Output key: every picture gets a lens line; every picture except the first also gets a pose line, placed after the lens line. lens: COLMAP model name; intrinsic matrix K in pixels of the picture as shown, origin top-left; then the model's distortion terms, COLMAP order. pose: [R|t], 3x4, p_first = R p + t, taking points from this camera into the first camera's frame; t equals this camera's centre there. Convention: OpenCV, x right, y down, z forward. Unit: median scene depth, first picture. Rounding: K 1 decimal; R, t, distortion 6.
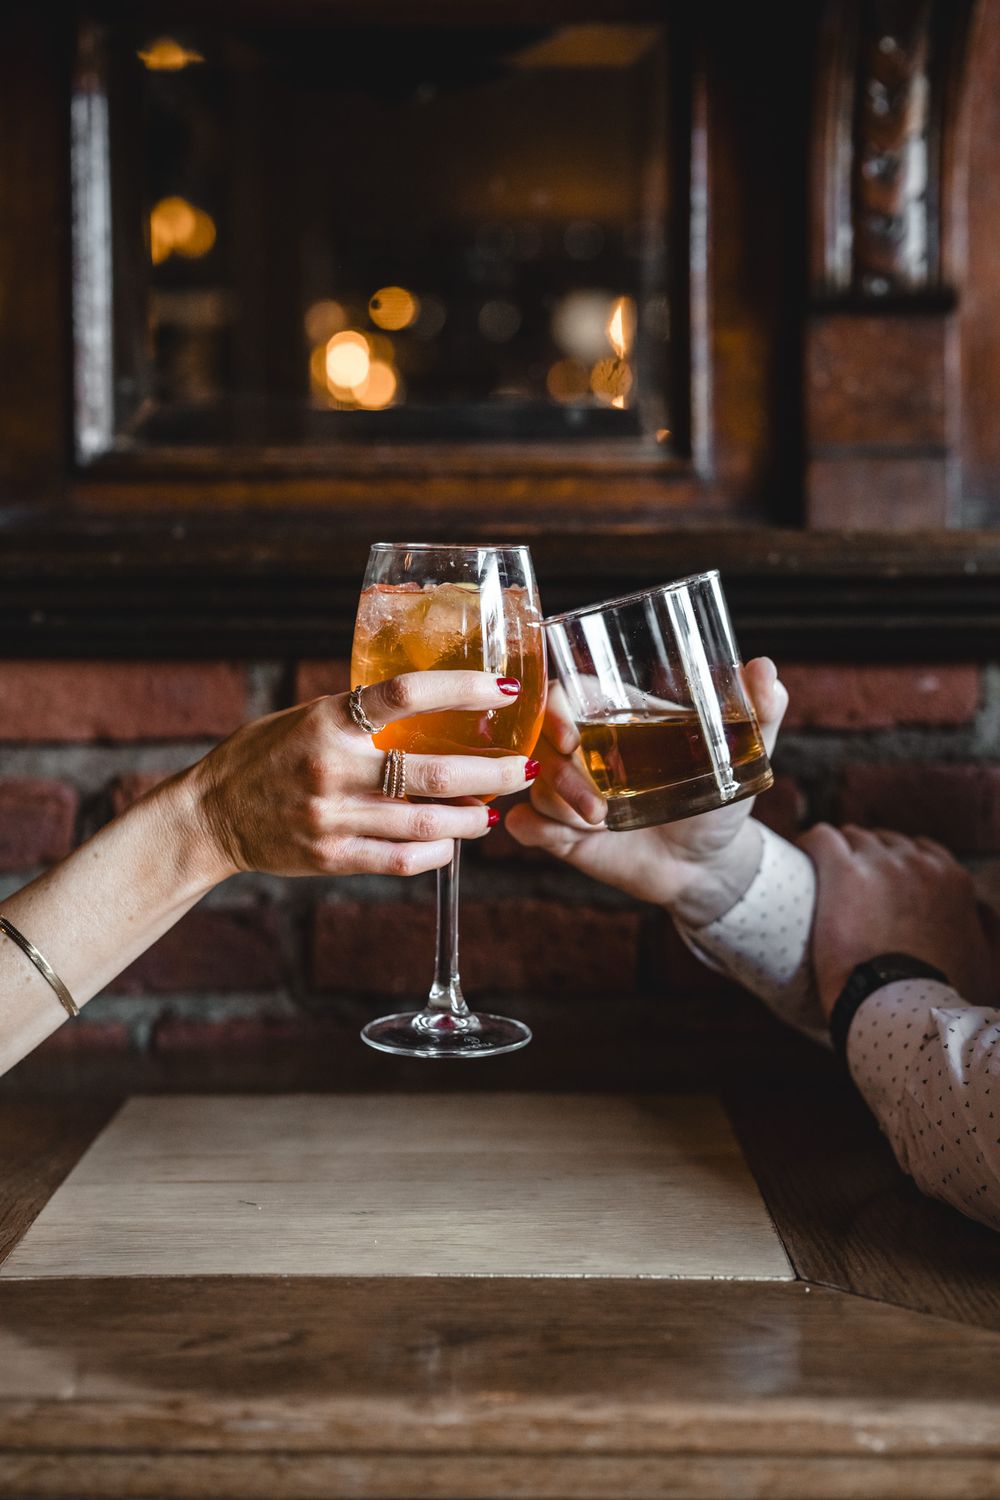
lens RADIAL K [[2242.9, 0, 516.2], [0, 2242.9, 684.3], [0, 0, 1]] dist [0.011315, 0.000000]
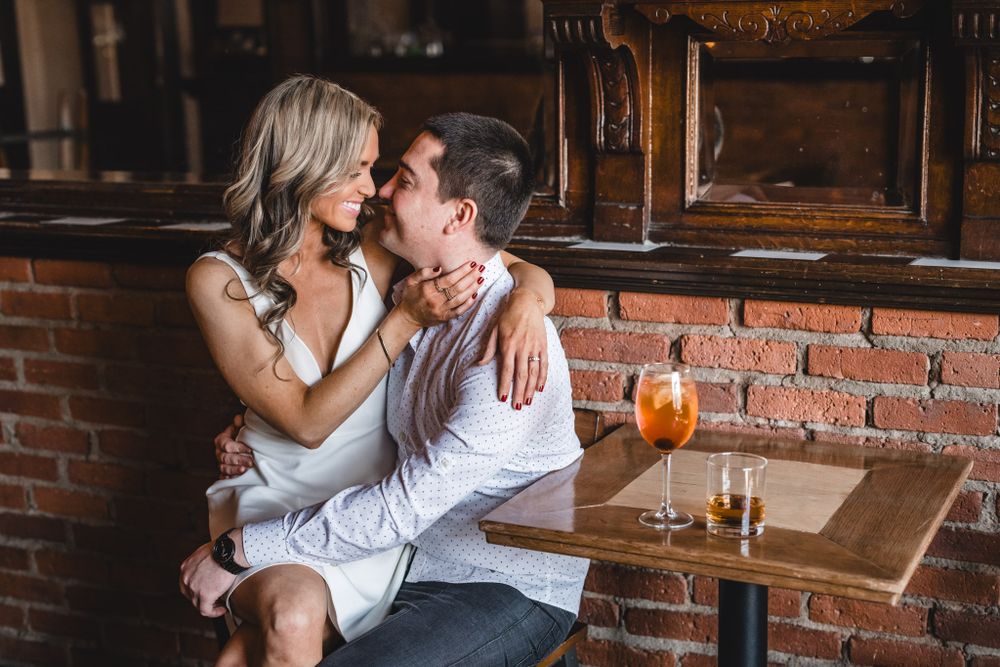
lens RADIAL K [[1495.3, 0, 490.9], [0, 1495.3, 321.6], [0, 0, 1]] dist [0.011315, 0.000000]
pose [[0.905693, 0.072220, -0.417738, 0.398396], [-0.006339, 0.987580, 0.156991, -0.274429], [0.423887, -0.139537, 0.894902, -0.814791]]
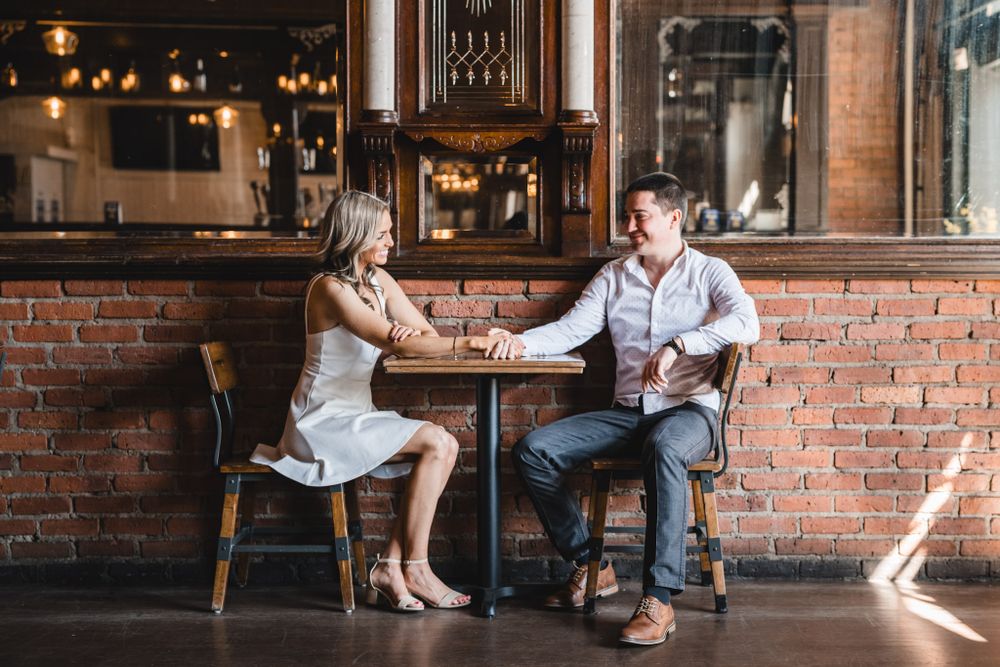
lens RADIAL K [[1495.3, 0, 518.2], [0, 1495.3, 302.4], [0, 0, 1]] dist [0.011315, 0.000000]
pose [[0.999960, 0.006629, -0.005985, 0.057020], [-0.006700, 0.999908, -0.011777, 0.086737], [0.005907, 0.011816, 0.999913, -2.673483]]
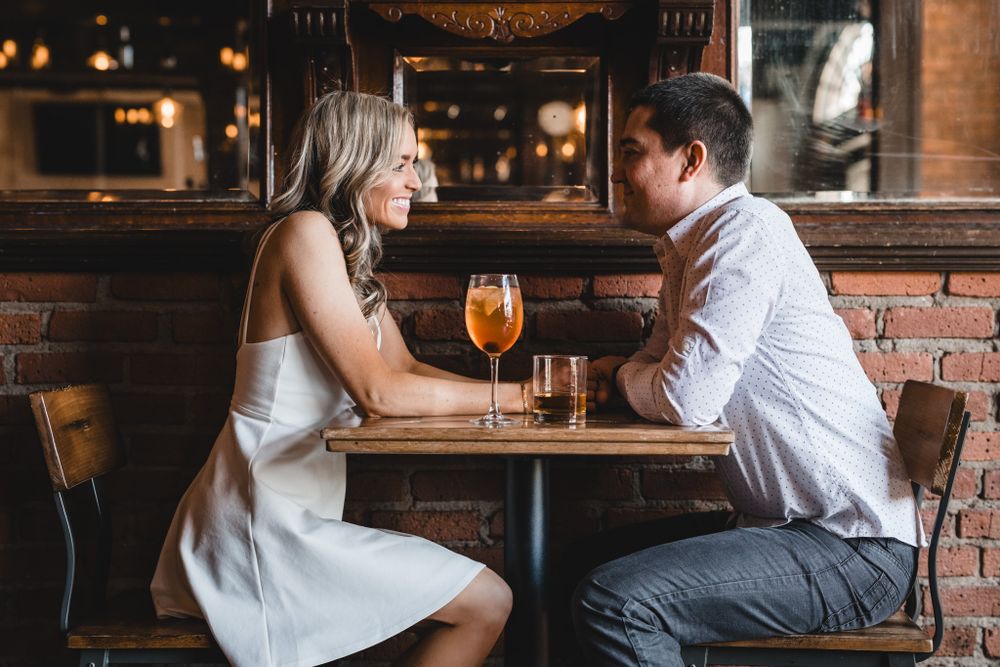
lens RADIAL K [[1495.3, 0, 471.0], [0, 1495.3, 289.9], [0, 0, 1]] dist [0.011315, 0.000000]
pose [[0.999778, 0.006967, -0.019886, -0.063841], [-0.007741, 0.999204, -0.039132, 0.091542], [0.019598, 0.039277, 0.999036, -1.021437]]
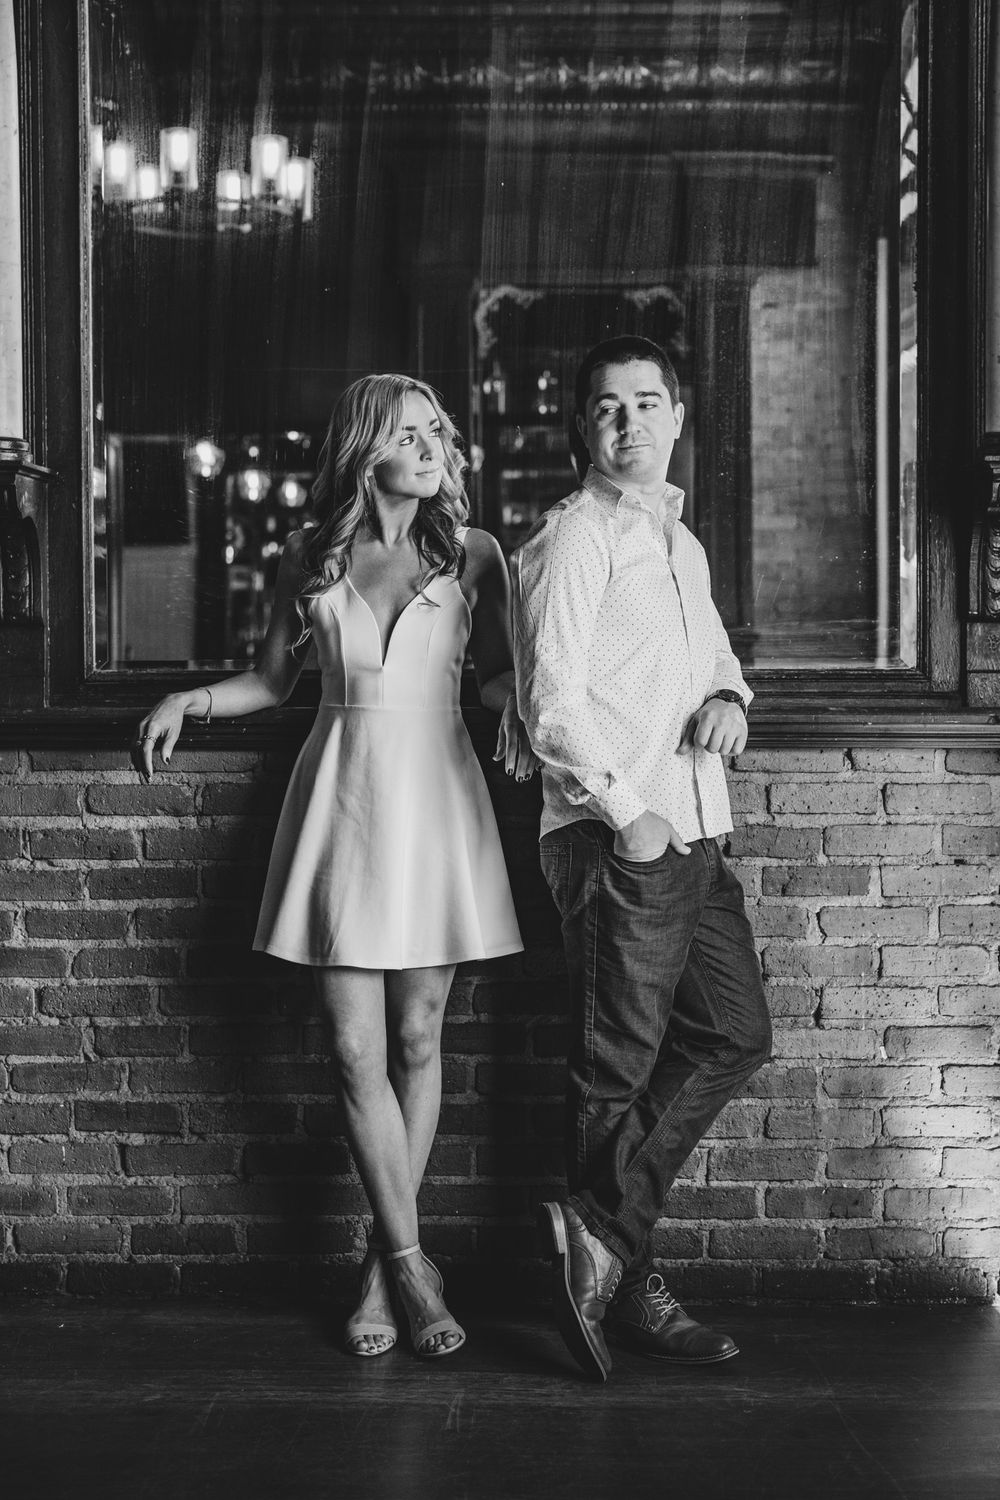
lens RADIAL K [[2141.9, 0, 449.3], [0, 2141.9, 728.9], [0, 0, 1]] dist [0.011327, 0.000000]
pose [[0.999026, 0.004418, -0.043915, 0.906453], [-0.004644, 0.999977, -0.005039, -0.028813], [0.043891, 0.005238, 0.999023, -1.839486]]
